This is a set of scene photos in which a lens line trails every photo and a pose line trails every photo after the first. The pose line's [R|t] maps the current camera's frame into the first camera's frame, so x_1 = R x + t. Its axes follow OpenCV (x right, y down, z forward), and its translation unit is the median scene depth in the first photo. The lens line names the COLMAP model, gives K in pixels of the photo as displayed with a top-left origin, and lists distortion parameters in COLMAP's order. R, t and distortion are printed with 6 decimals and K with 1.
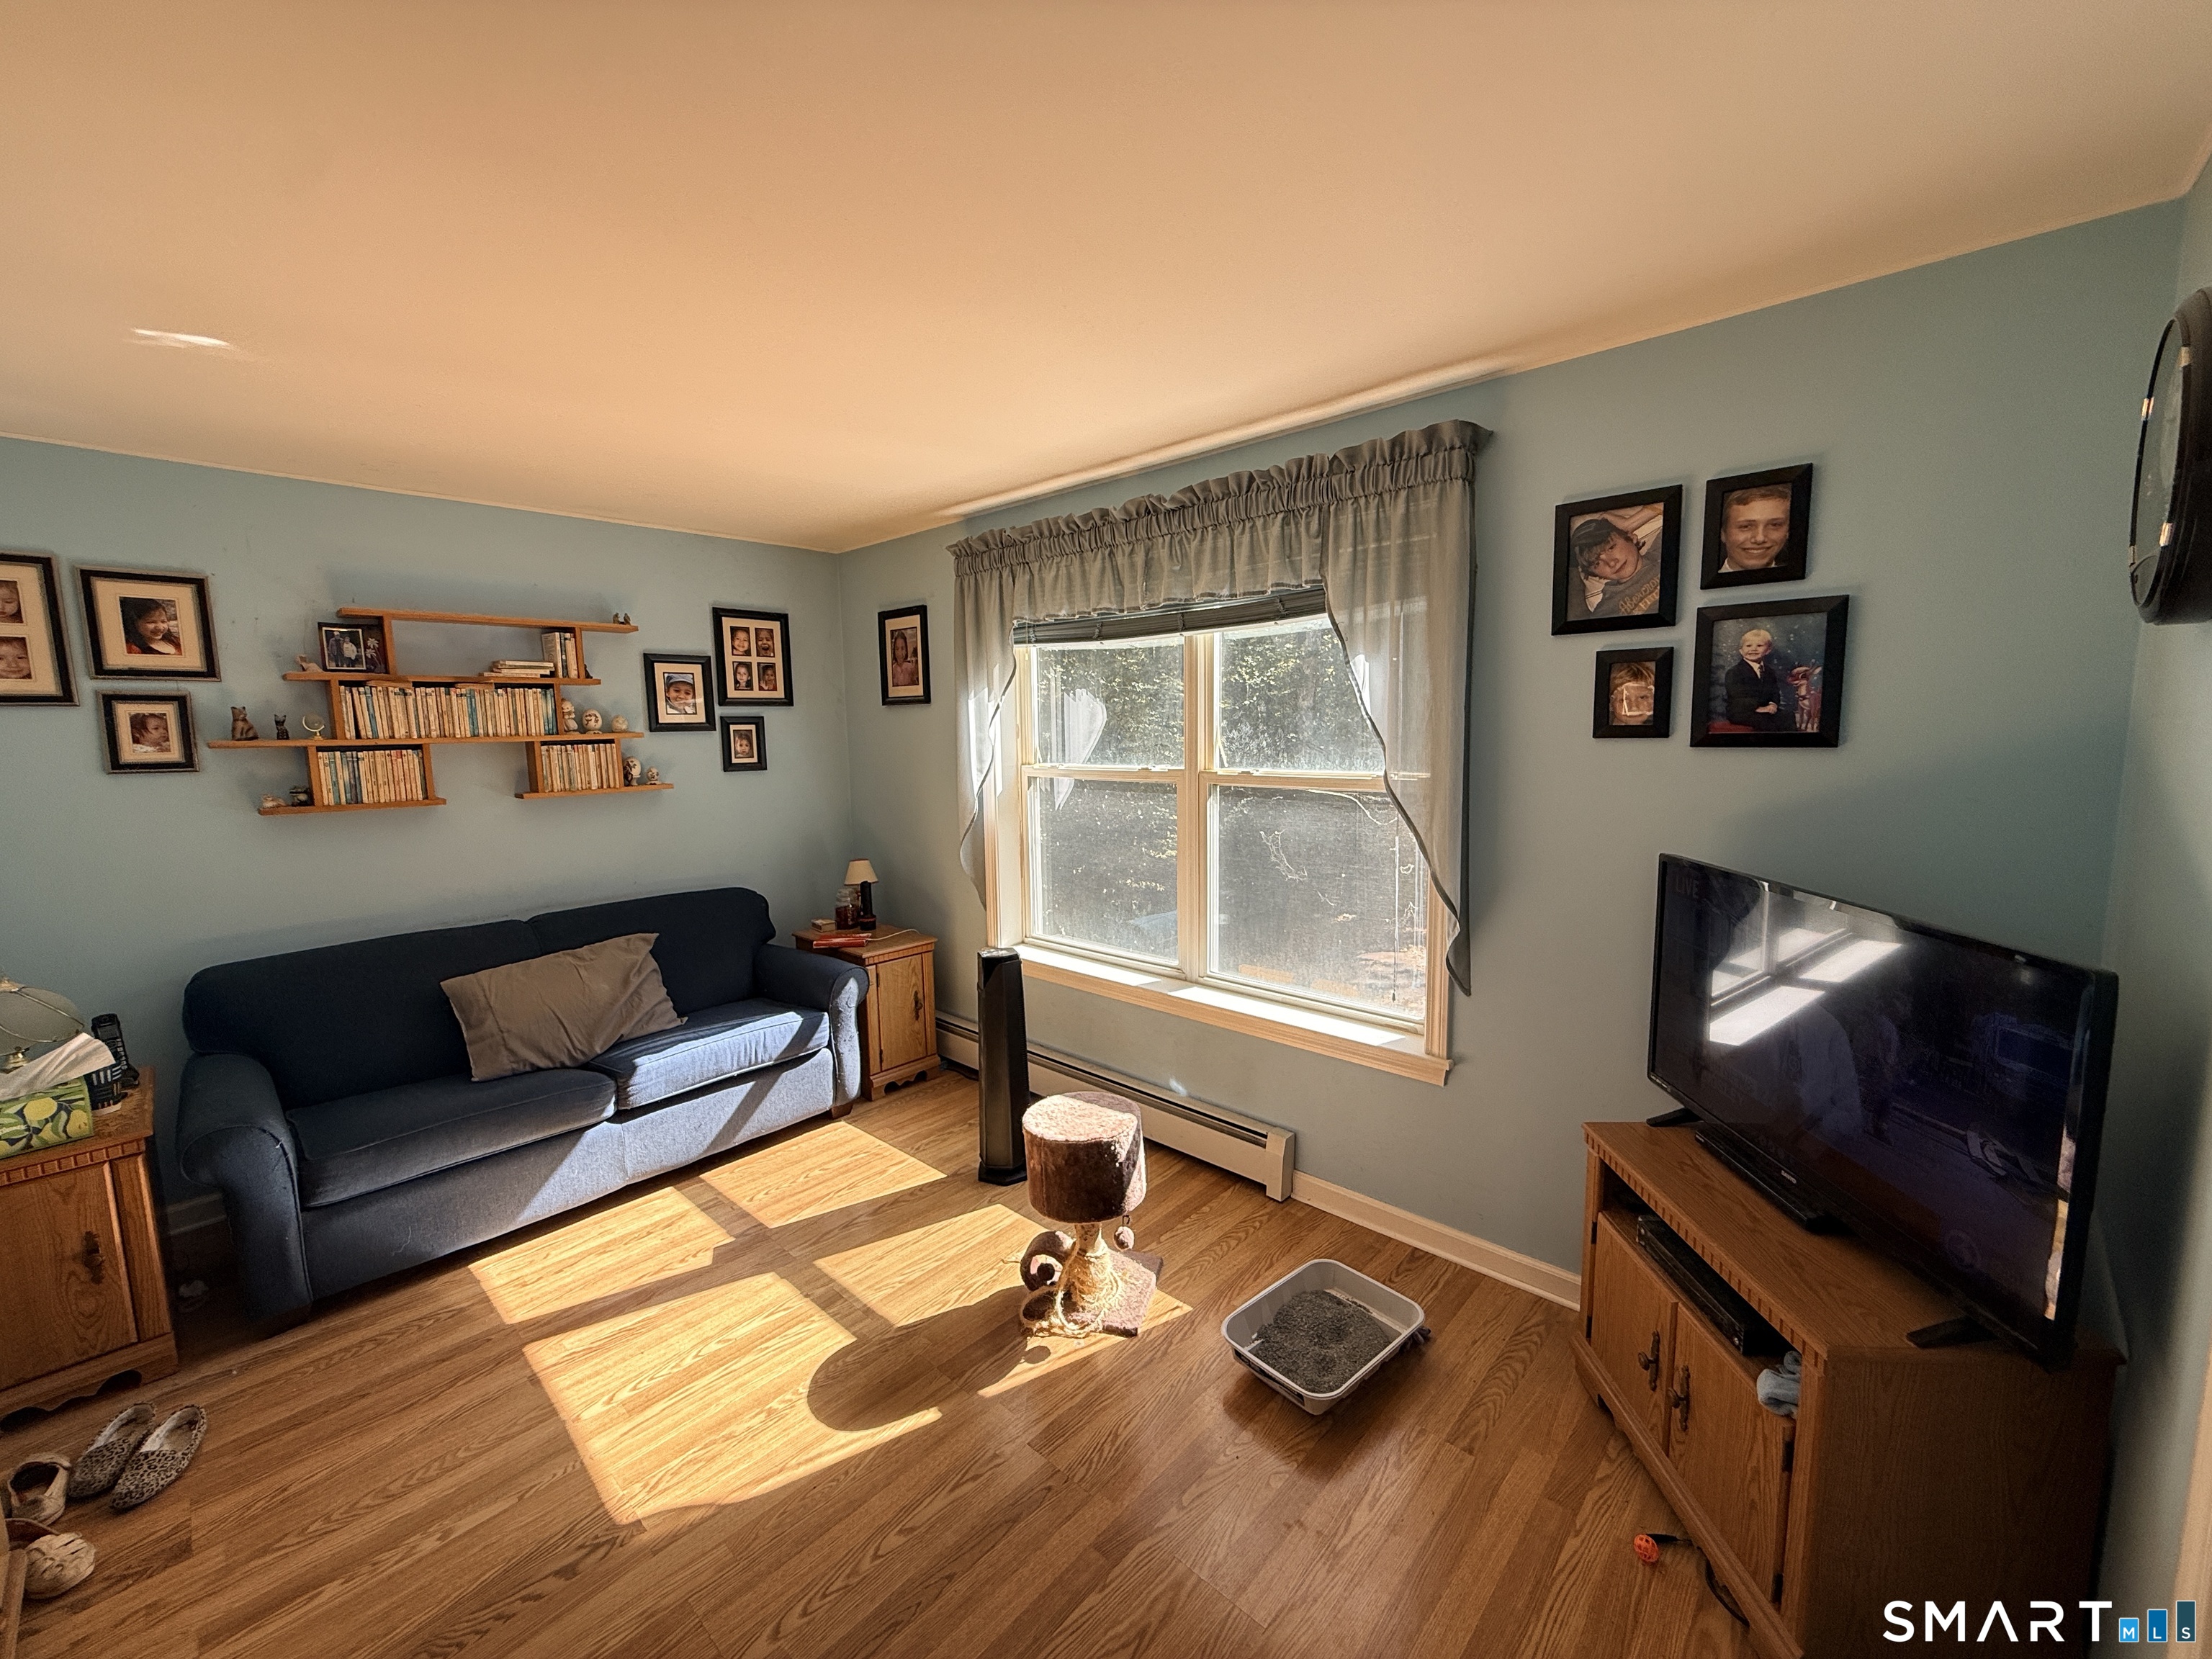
lens RADIAL K [[878.2, 0, 1096.4], [0, 878.2, 828.3], [0, 0, 1]] dist [-0.001248, 0.001250]
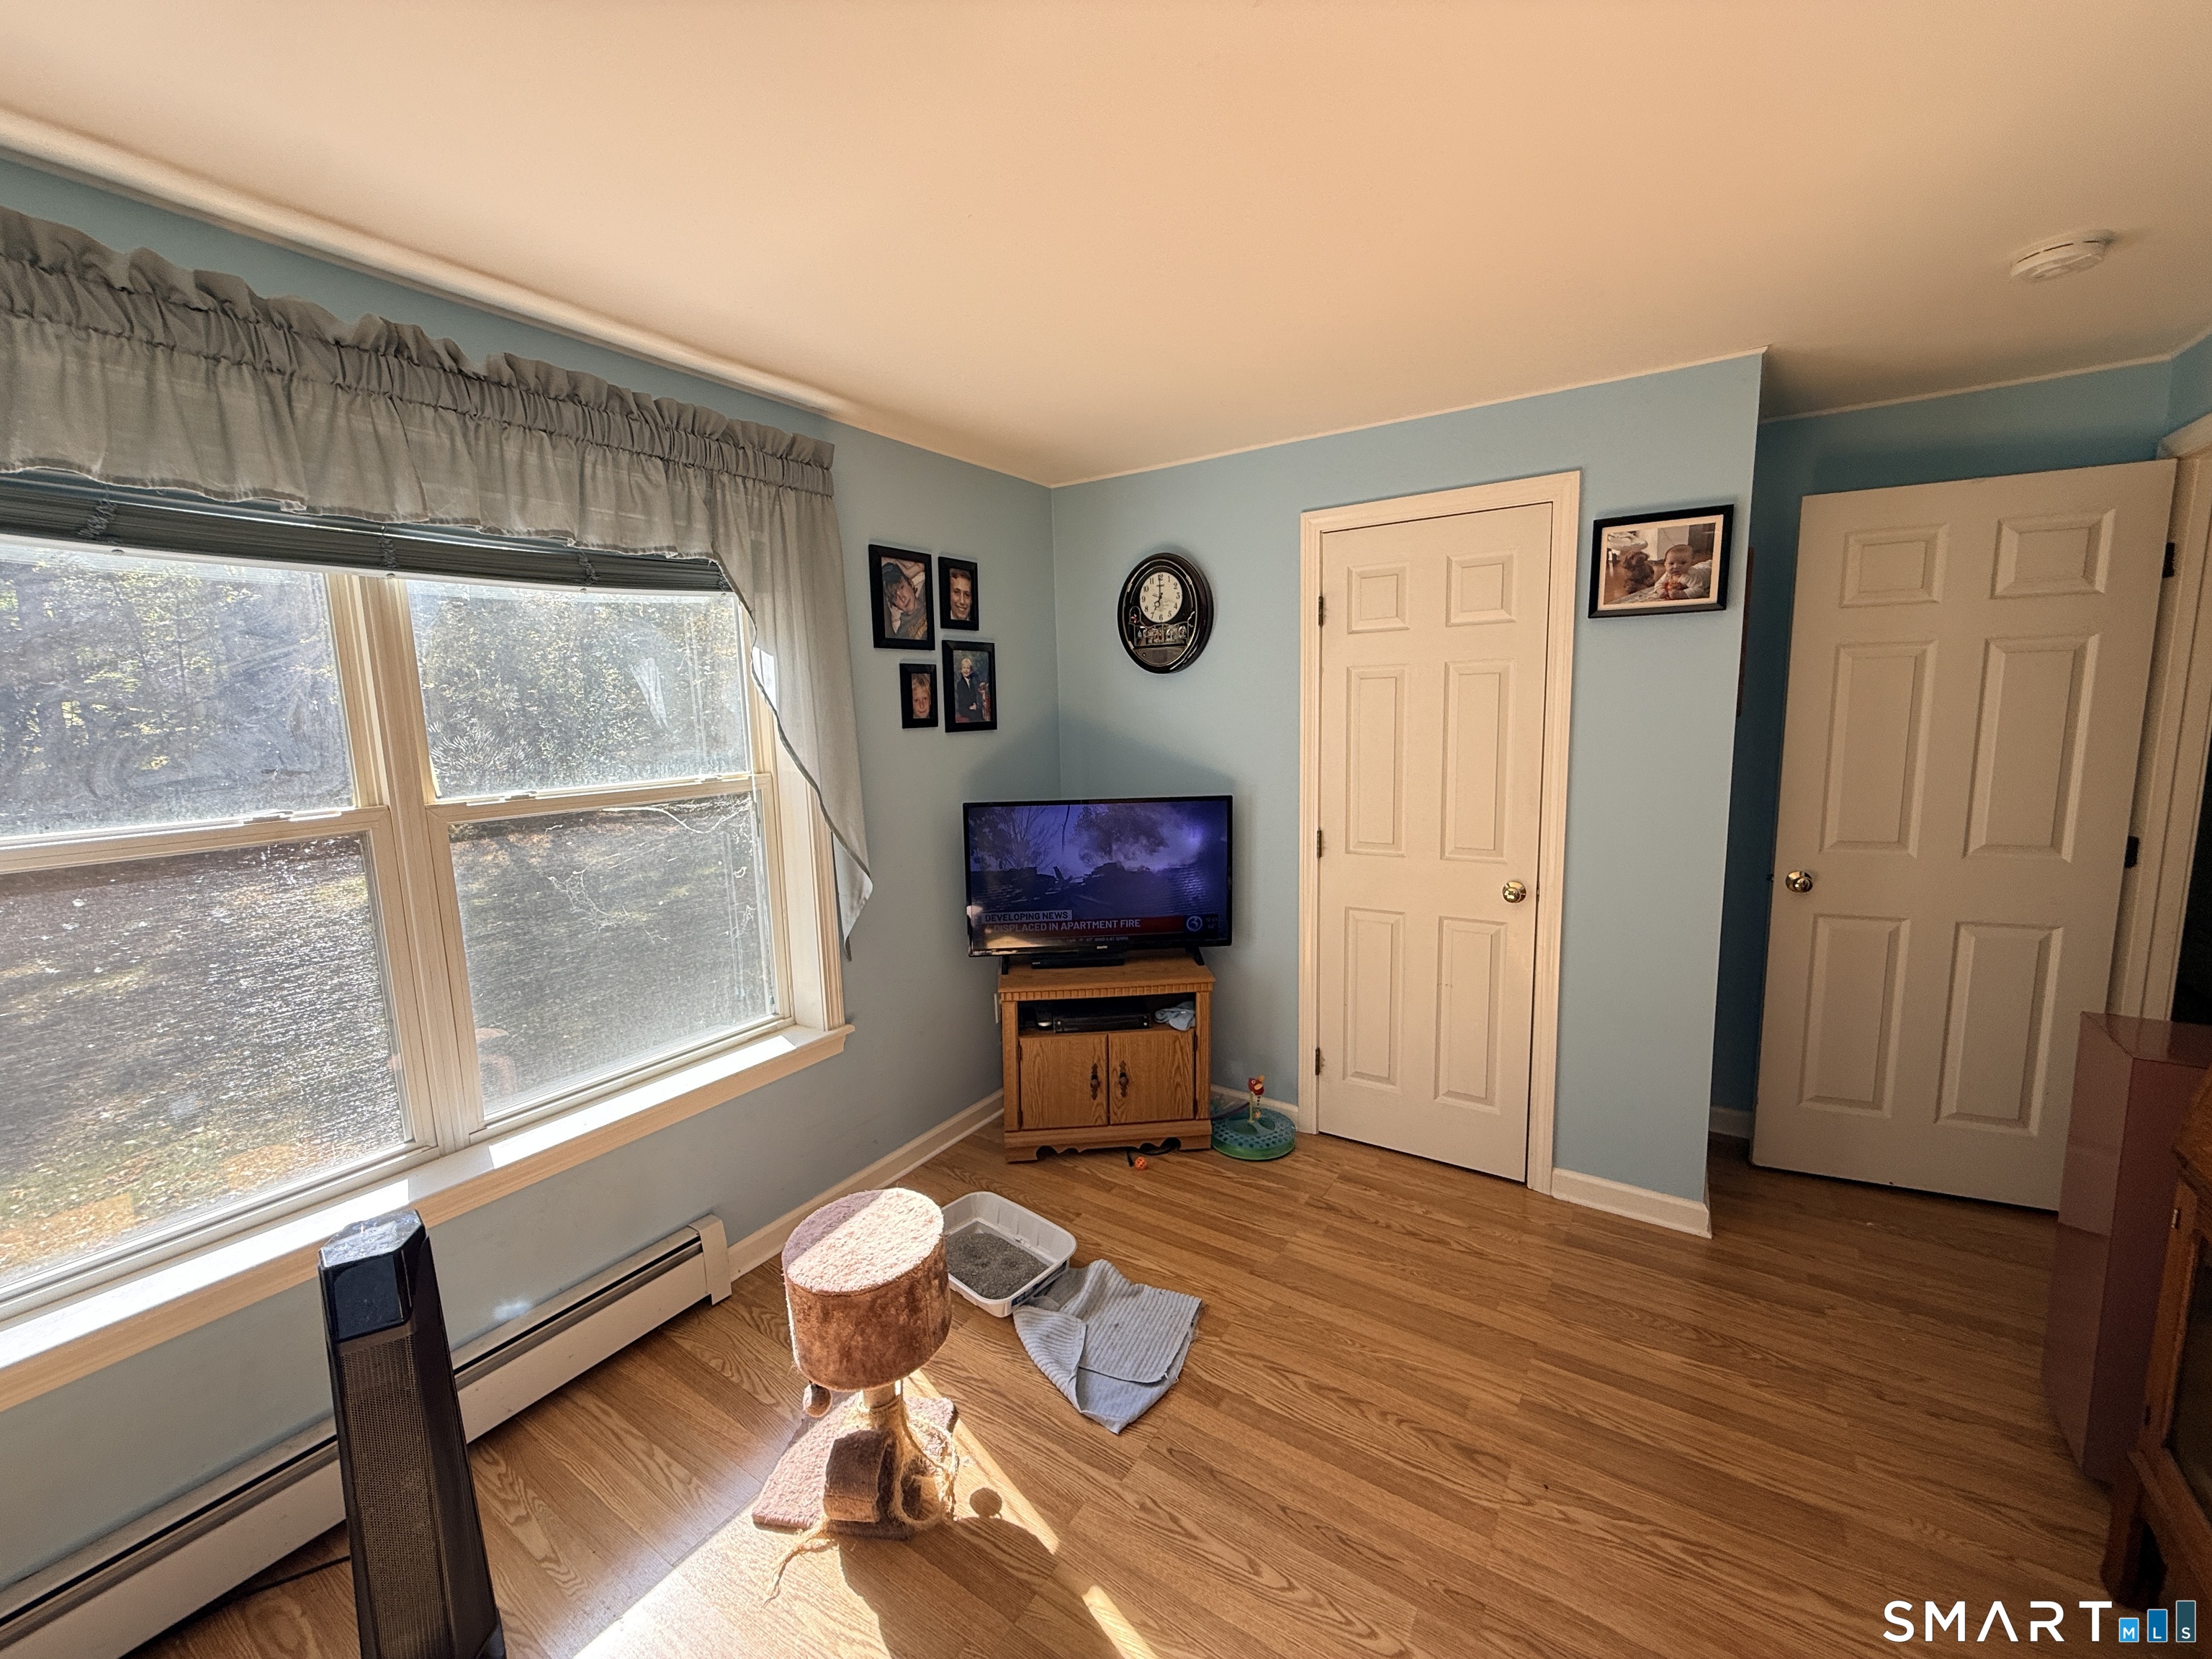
lens RADIAL K [[878.2, 0, 1103.8], [0, 878.2, 822.3], [0, 0, 1]] dist [-0.001248, 0.001250]
pose [[-0.158133, -0.110650, 0.981199, -0.826236], [0.144501, 0.980410, 0.133849, -0.100220], [-0.976787, 0.162950, -0.139046, 0.938140]]
